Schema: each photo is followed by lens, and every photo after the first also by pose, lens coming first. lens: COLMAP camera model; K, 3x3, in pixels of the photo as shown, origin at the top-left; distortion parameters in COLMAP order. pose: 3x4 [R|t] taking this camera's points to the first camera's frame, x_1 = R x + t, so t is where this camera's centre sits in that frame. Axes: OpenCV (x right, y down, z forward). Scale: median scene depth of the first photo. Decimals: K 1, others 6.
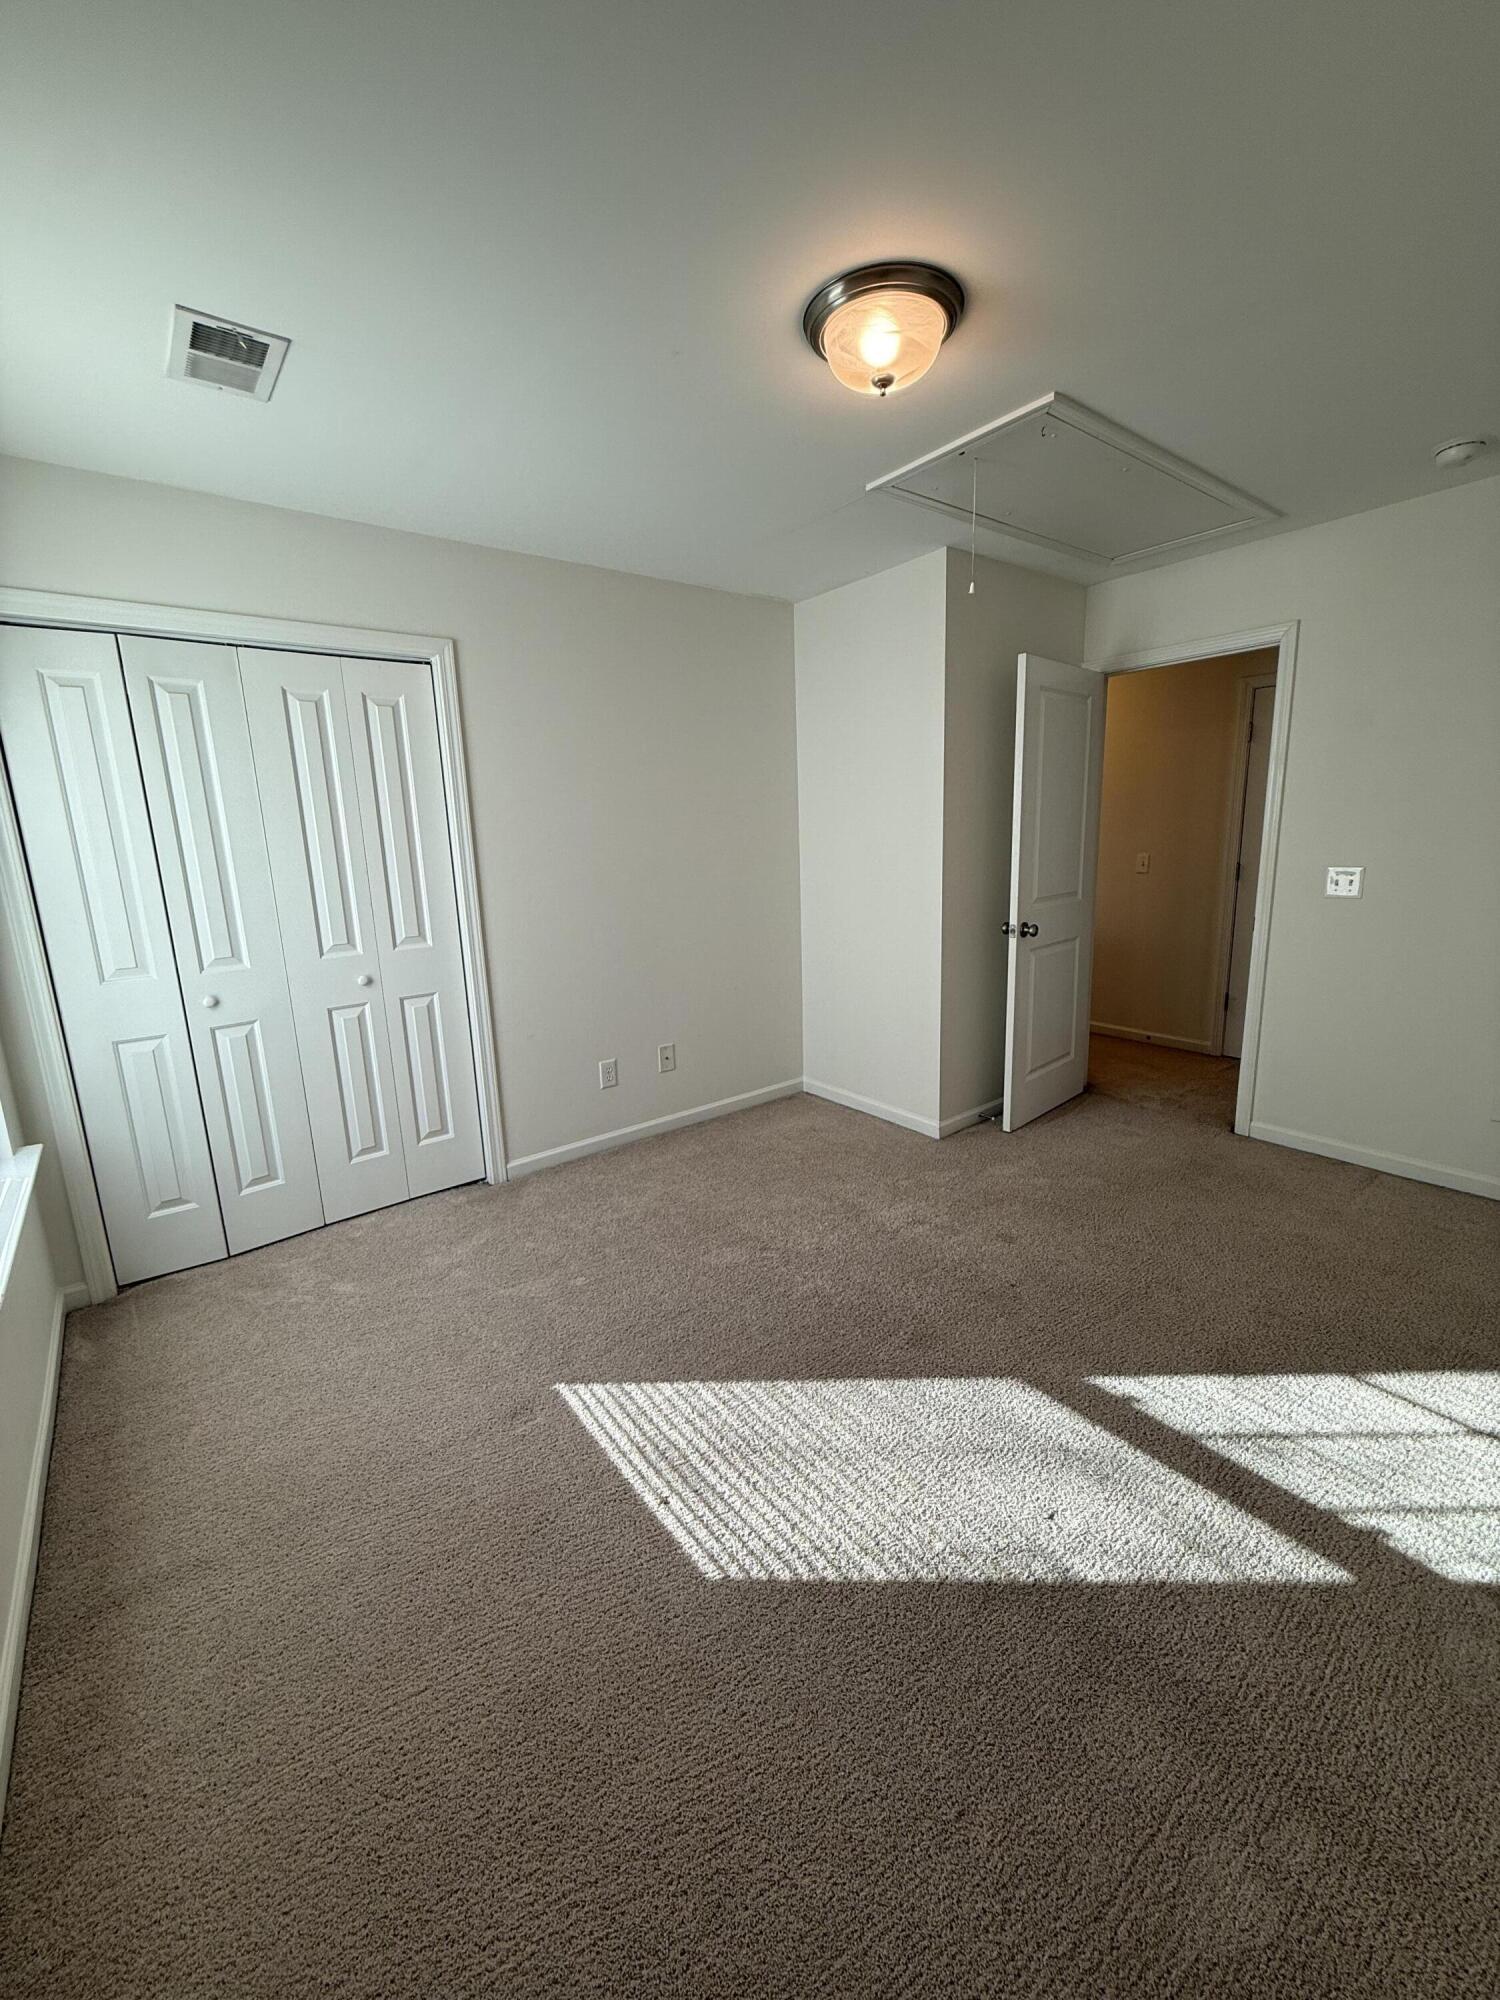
lens RADIAL K [[799.9, 0, 751.9], [0, 799.9, 994.7], [0, 0, 1]] dist [0.000723, 0.000324]
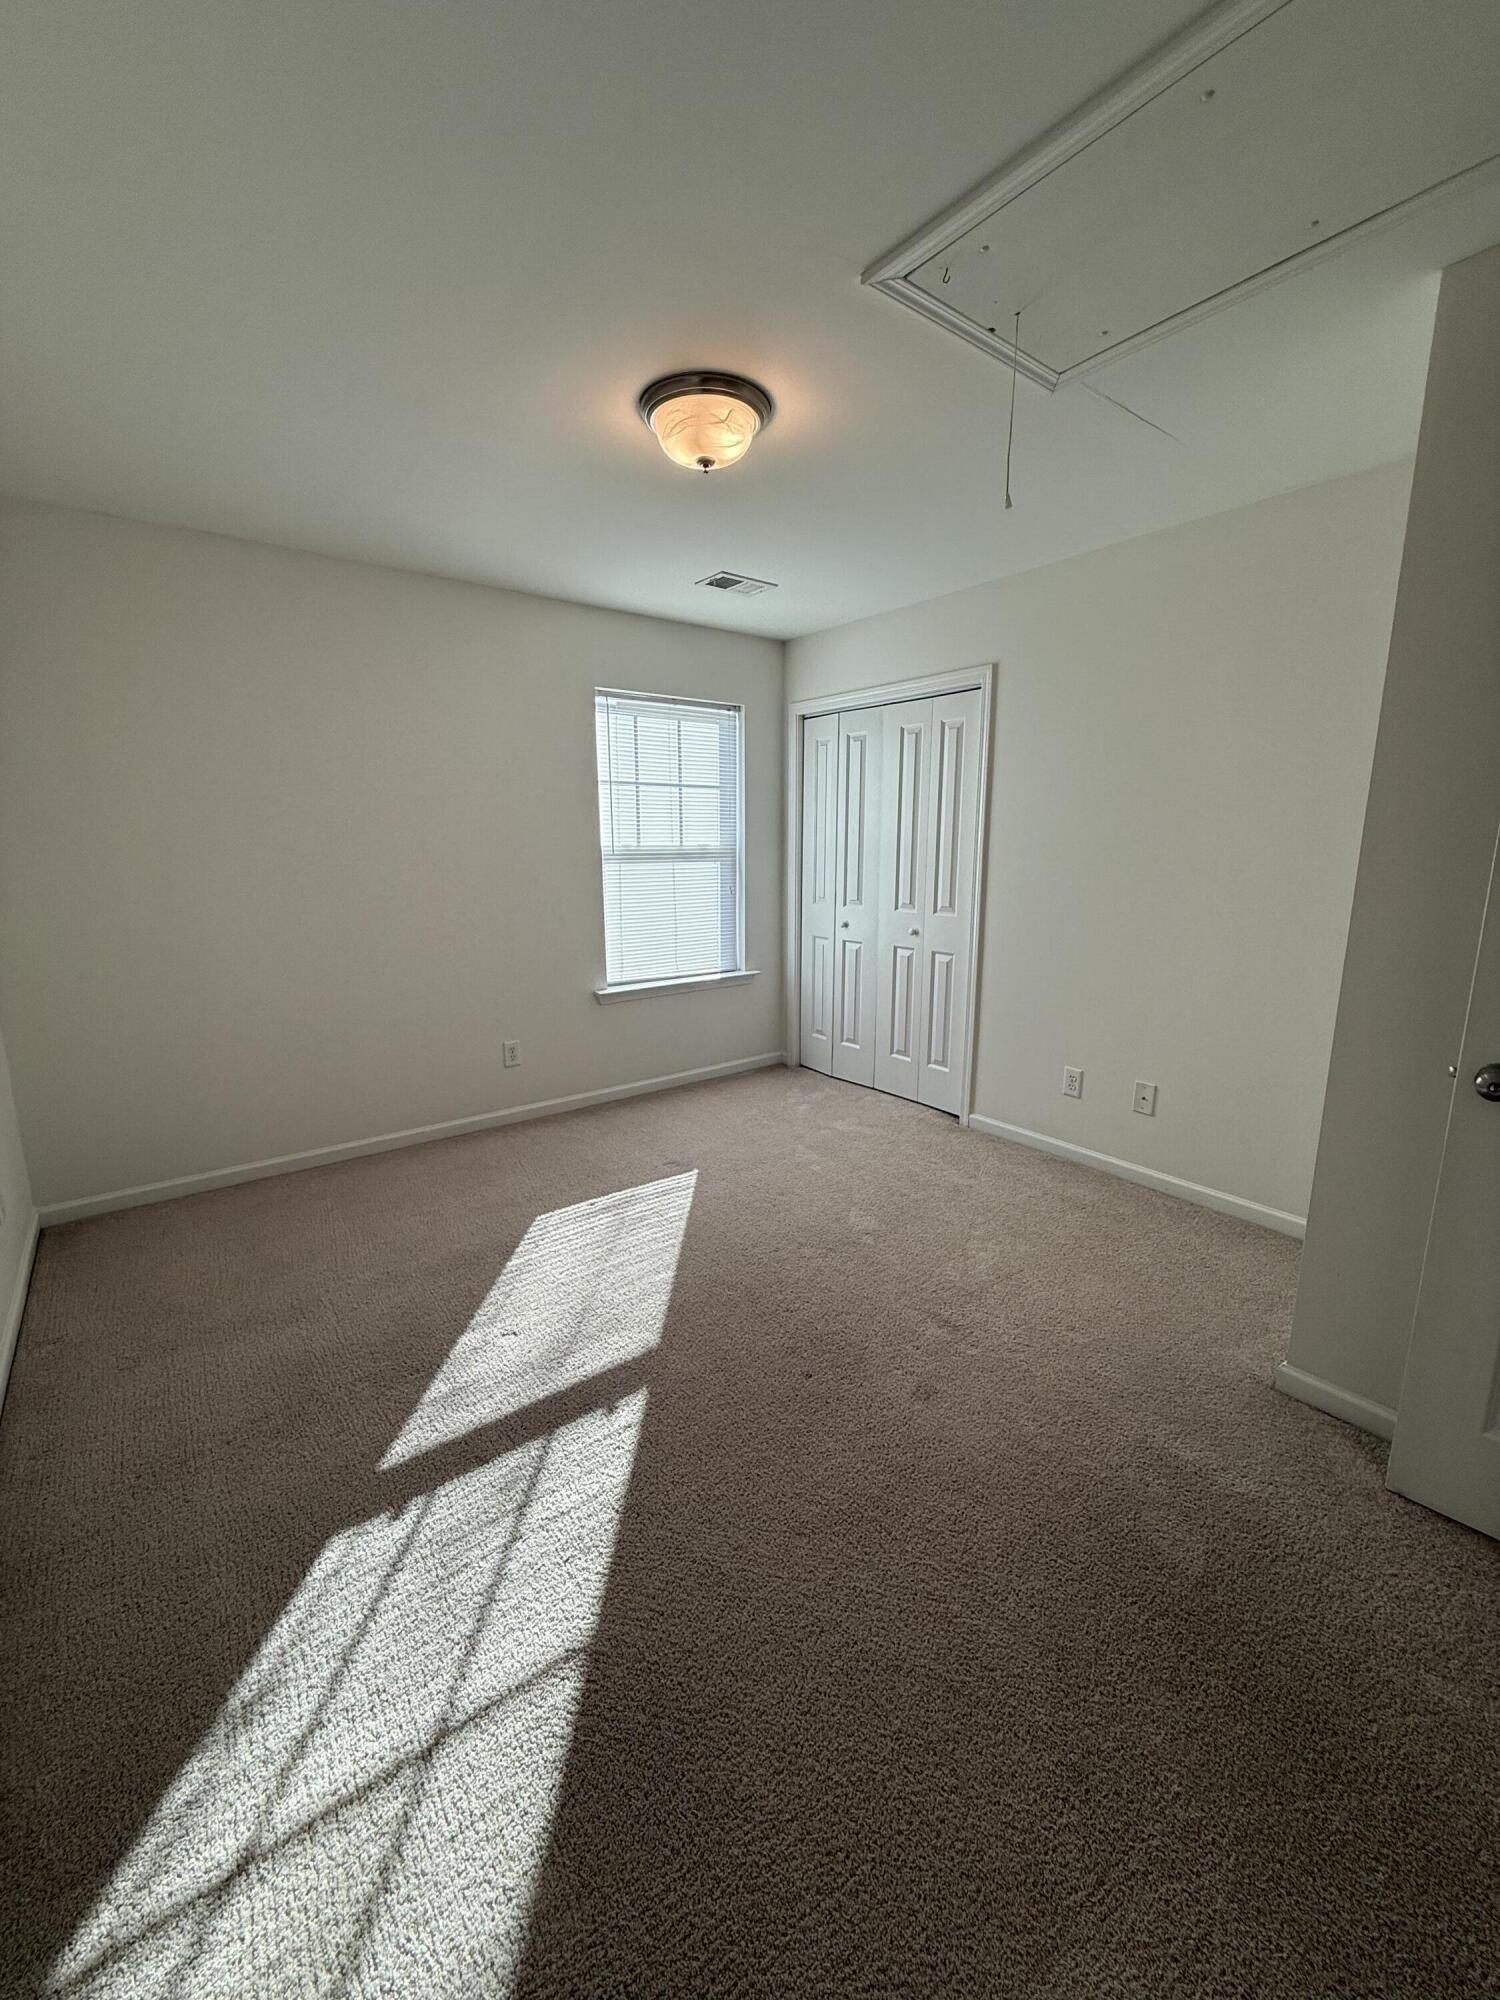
lens RADIAL K [[799.9, 0, 750.2], [0, 799.9, 998.5], [0, 0, 1]] dist [0.000723, 0.000324]
pose [[-0.006511, 0.230347, -0.973087, 1.291717], [-0.201096, 0.952926, 0.226920, -0.239720], [0.979550, 0.197162, 0.040117, 1.003317]]
